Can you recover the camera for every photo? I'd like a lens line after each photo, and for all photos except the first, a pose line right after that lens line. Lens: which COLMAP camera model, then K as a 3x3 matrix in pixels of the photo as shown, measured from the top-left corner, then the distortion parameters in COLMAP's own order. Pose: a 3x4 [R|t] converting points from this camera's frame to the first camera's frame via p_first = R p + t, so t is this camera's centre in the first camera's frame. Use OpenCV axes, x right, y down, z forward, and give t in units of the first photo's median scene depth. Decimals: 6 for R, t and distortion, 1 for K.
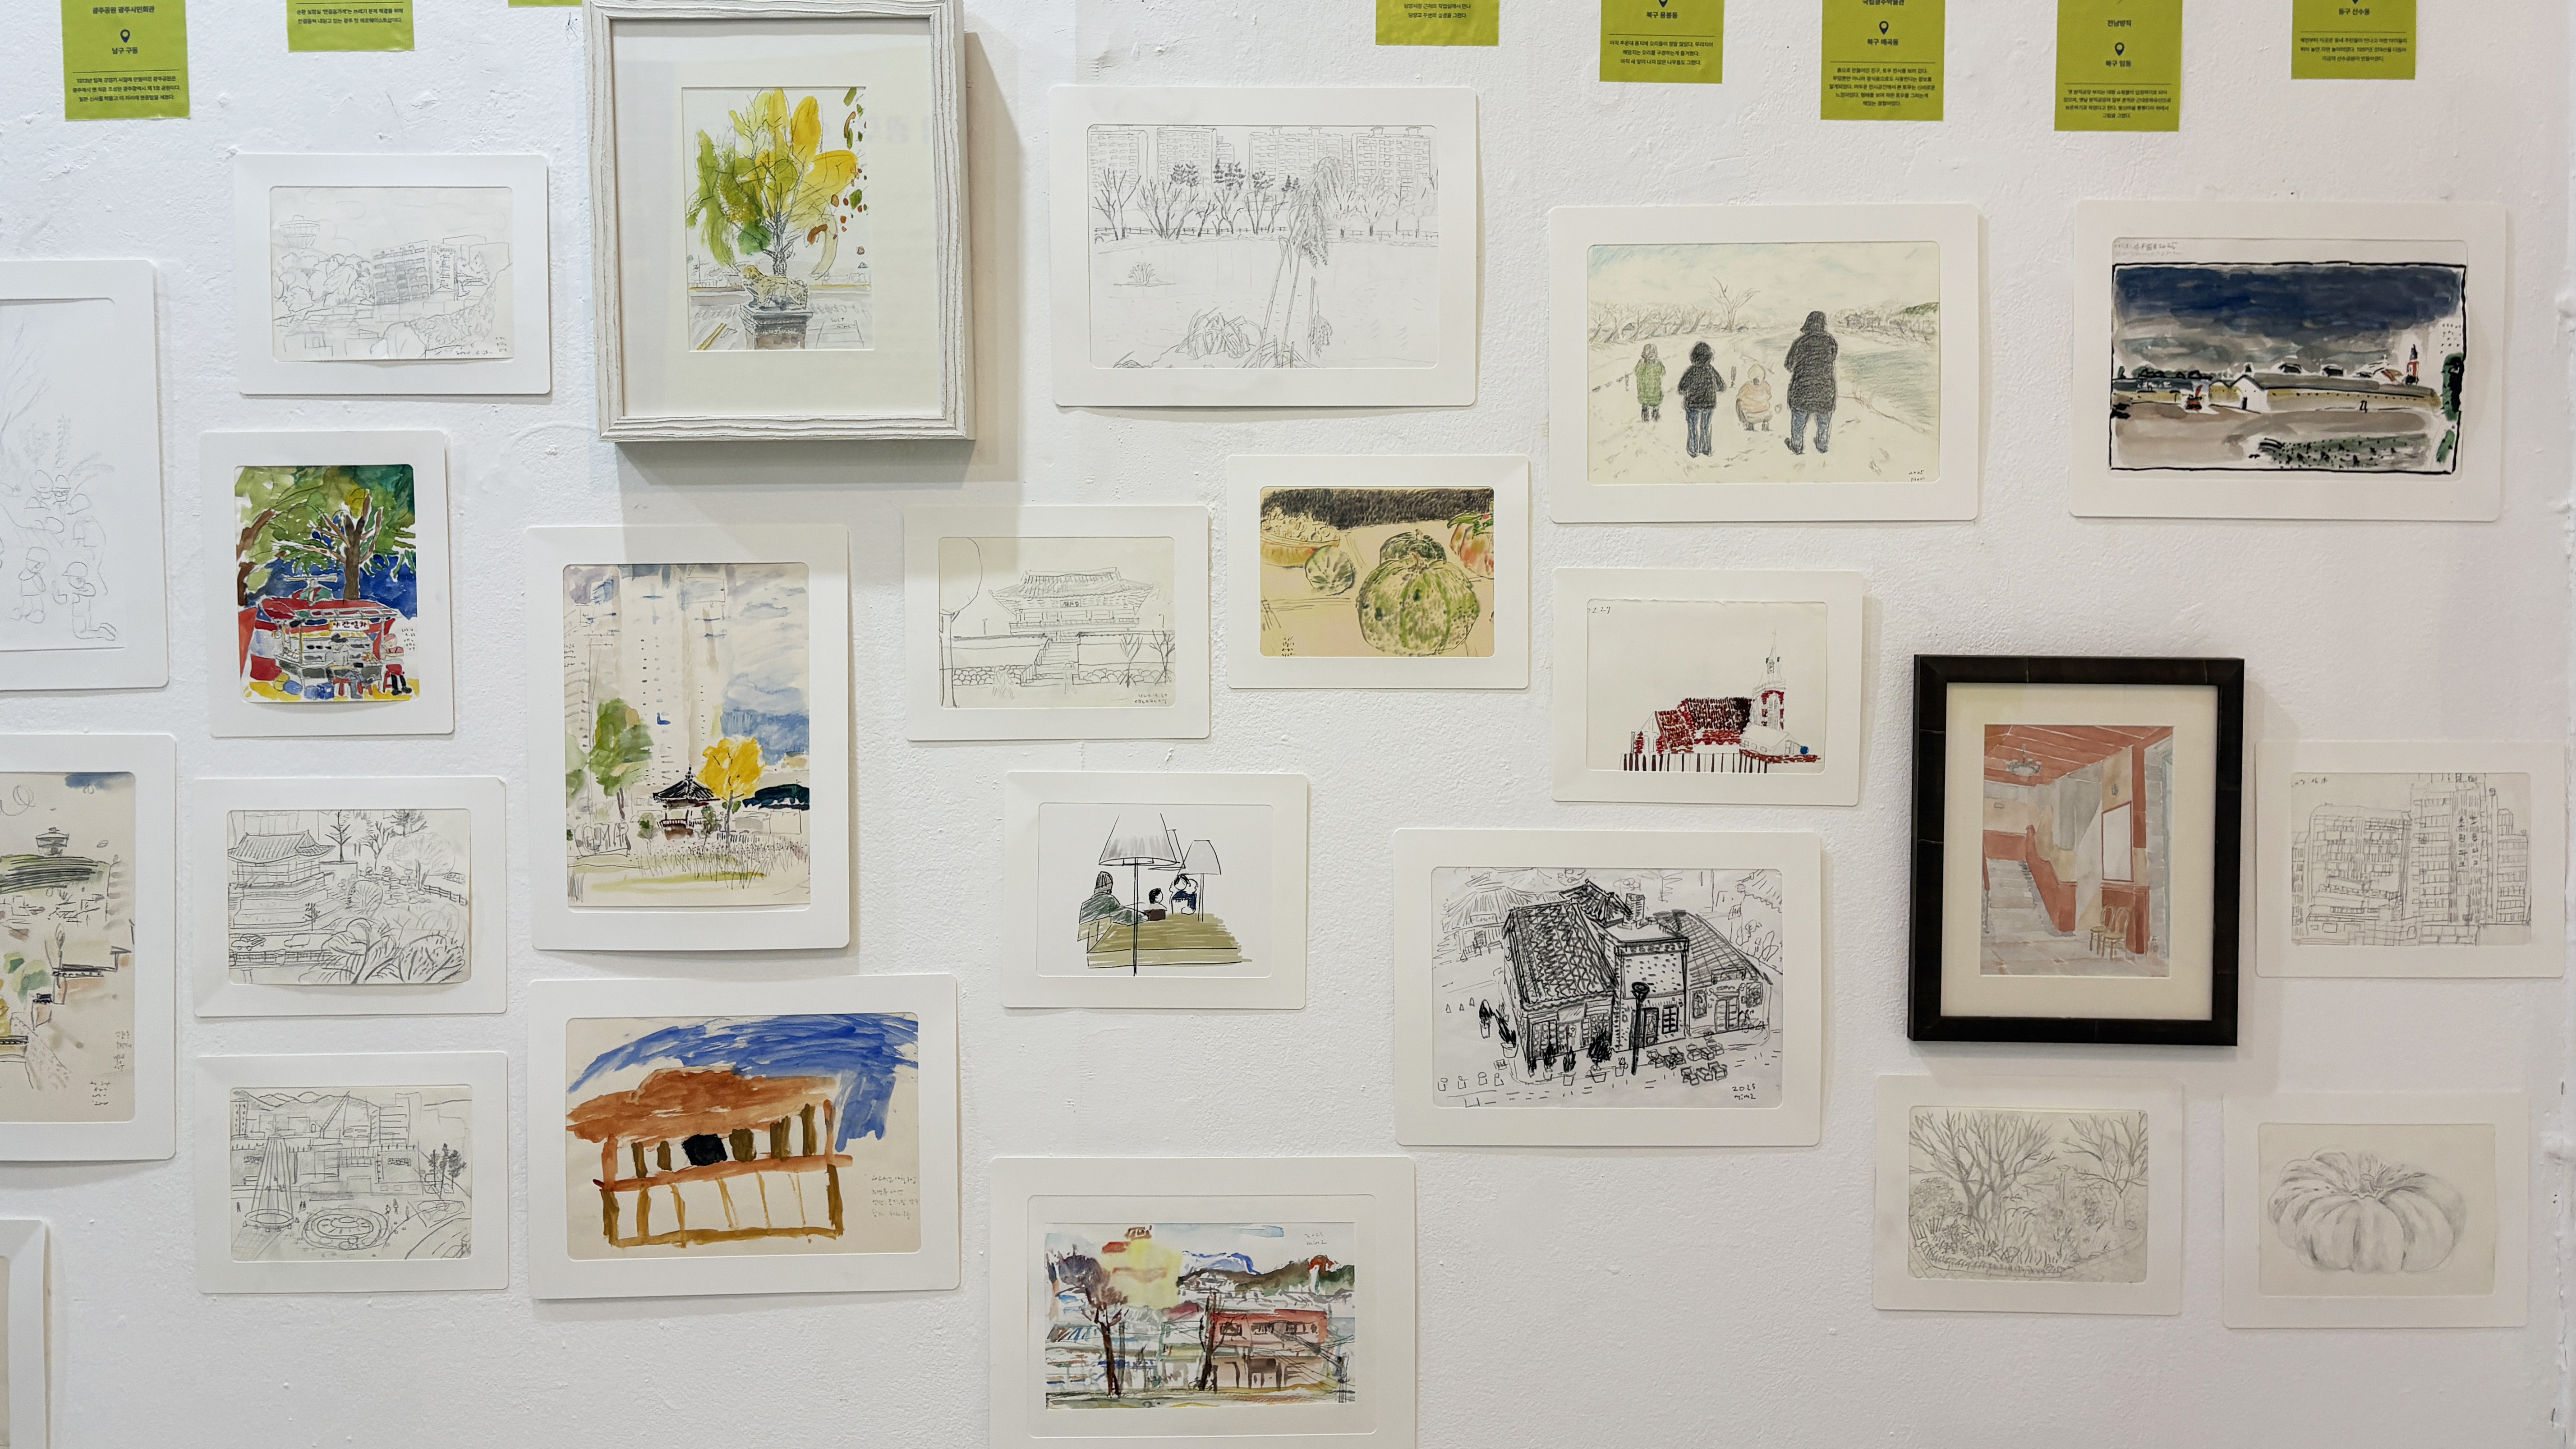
lens RADIAL K [[2007.8, 0, 1288.0], [0, 2007.8, 724.5], [0, 0, 1]] dist [0.016635, 0.011854]
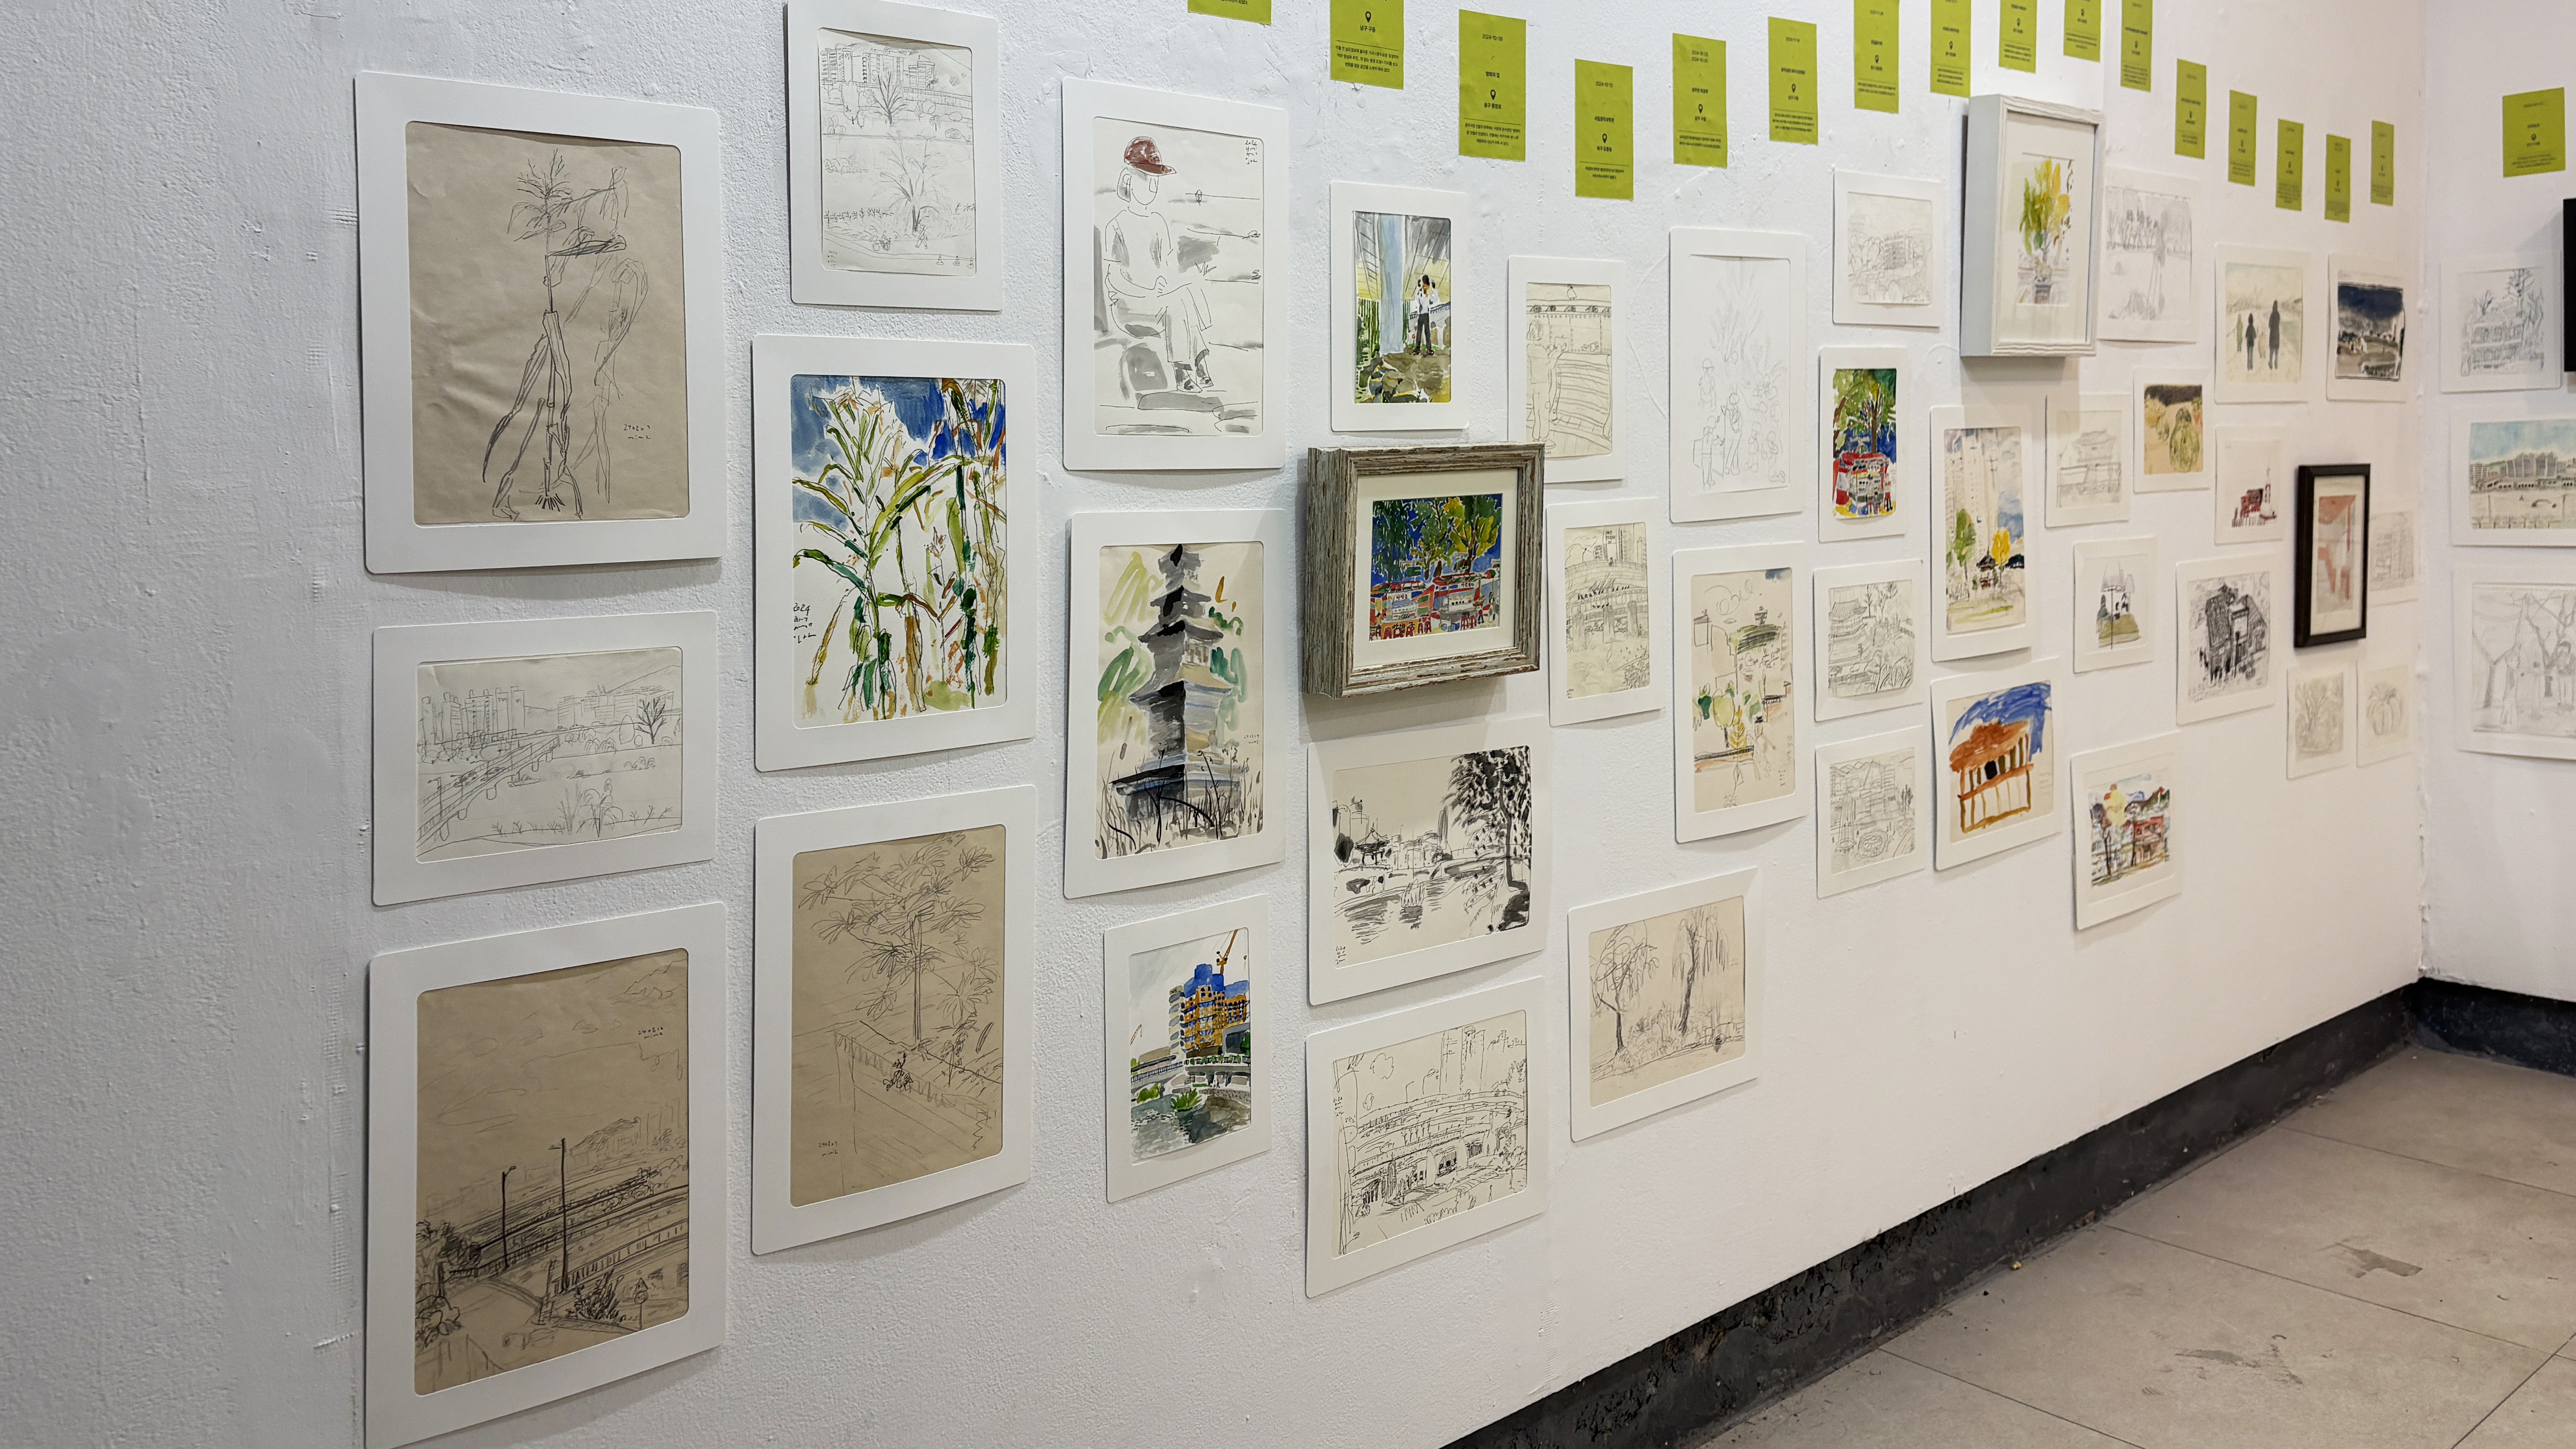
lens RADIAL K [[2007.8, 0, 1288.0], [0, 2007.8, 724.5], [0, 0, 1]] dist [0.016635, 0.011854]
pose [[0.754619, -0.103695, 0.647918, -1.879063], [0.076705, 0.994605, 0.069843, 0.006074], [-0.651664, -0.003006, 0.758501, 0.084232]]
